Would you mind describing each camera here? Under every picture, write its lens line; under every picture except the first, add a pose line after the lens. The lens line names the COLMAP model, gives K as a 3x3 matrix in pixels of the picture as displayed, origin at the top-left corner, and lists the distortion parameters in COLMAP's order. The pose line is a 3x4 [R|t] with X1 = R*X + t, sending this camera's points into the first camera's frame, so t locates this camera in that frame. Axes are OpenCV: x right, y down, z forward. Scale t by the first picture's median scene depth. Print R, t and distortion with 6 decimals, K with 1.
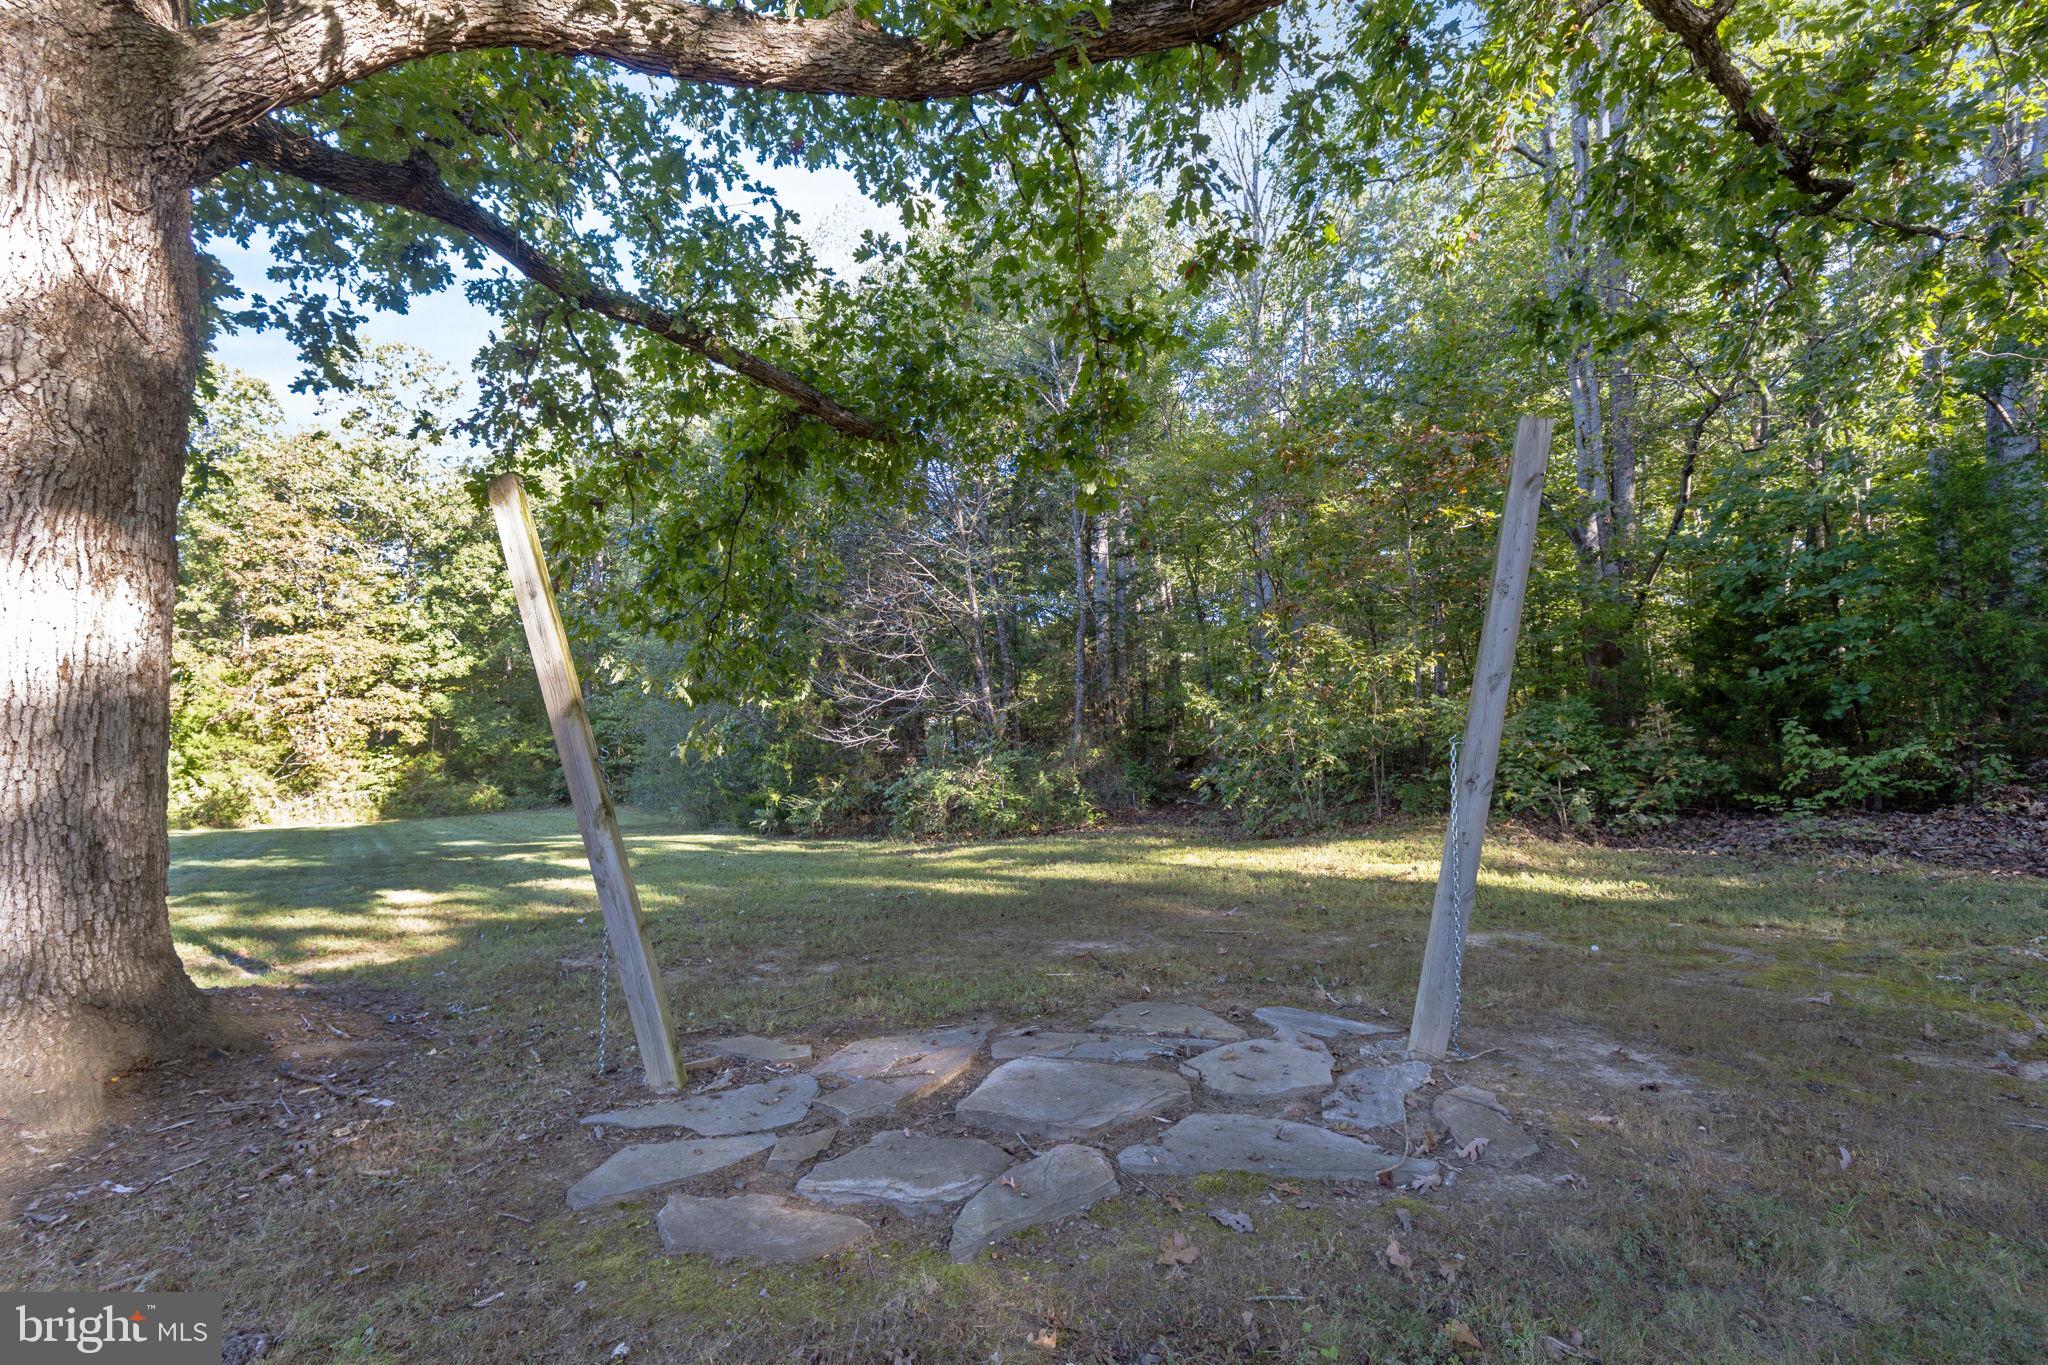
lens RADIAL K [[874.5, 0, 1014.6], [0, 874.5, 693.3], [0, 0, 1]] dist [-0.012005, 0.000434]
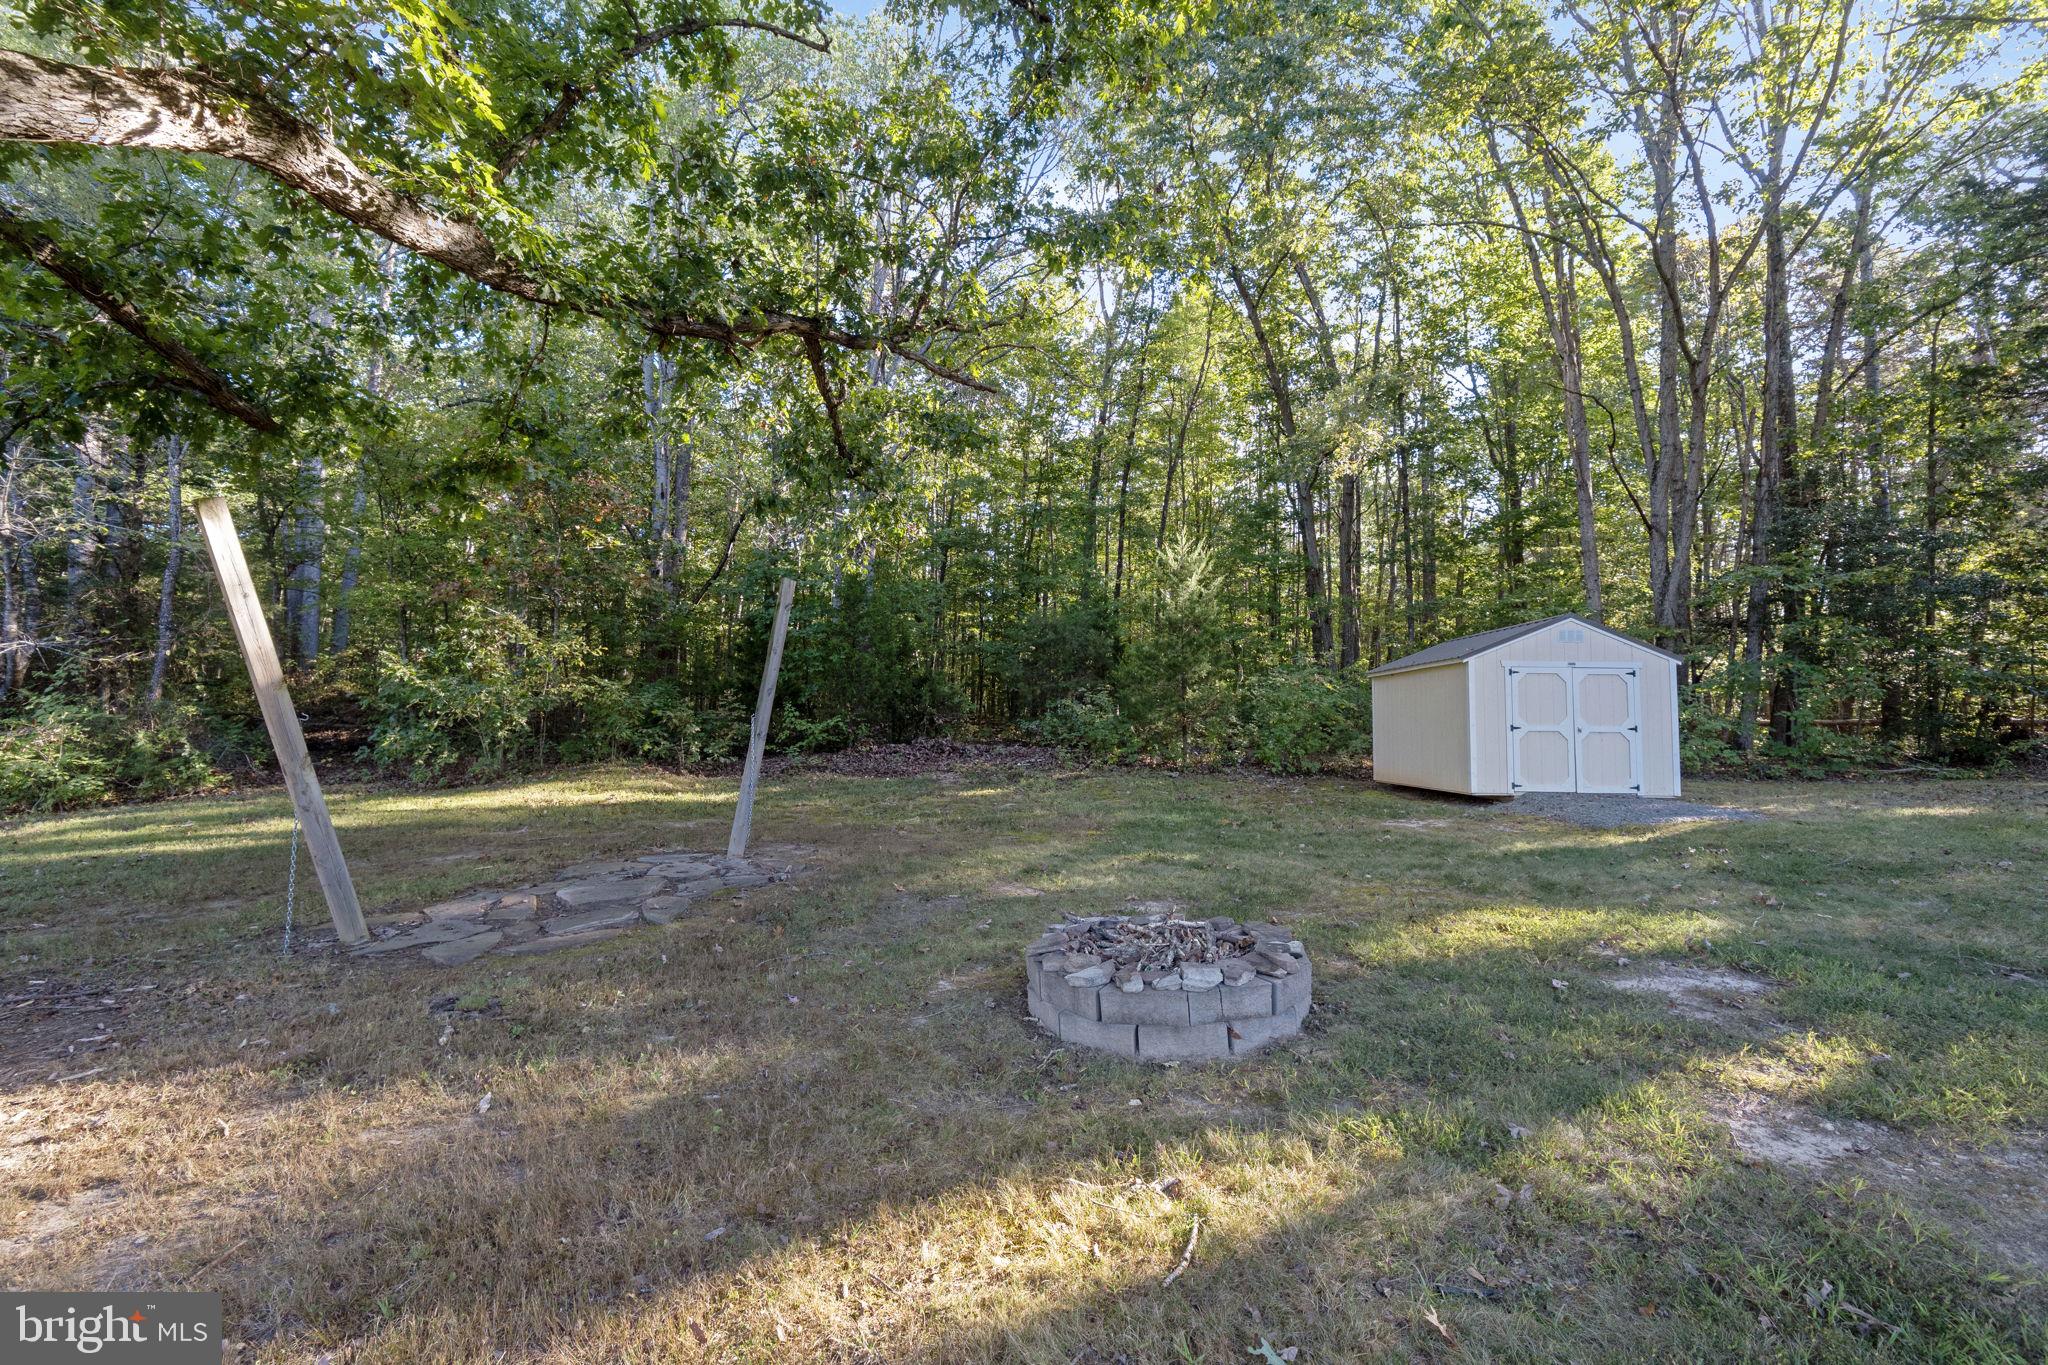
lens RADIAL K [[874.5, 0, 1020.2], [0, 874.5, 683.5], [0, 0, 1]] dist [-0.012005, 0.000434]
pose [[0.462475, 0.047973, 0.885334, -0.548415], [-0.077606, 0.996893, -0.013479, -0.025966], [-0.883229, -0.062474, 0.464761, -0.306343]]
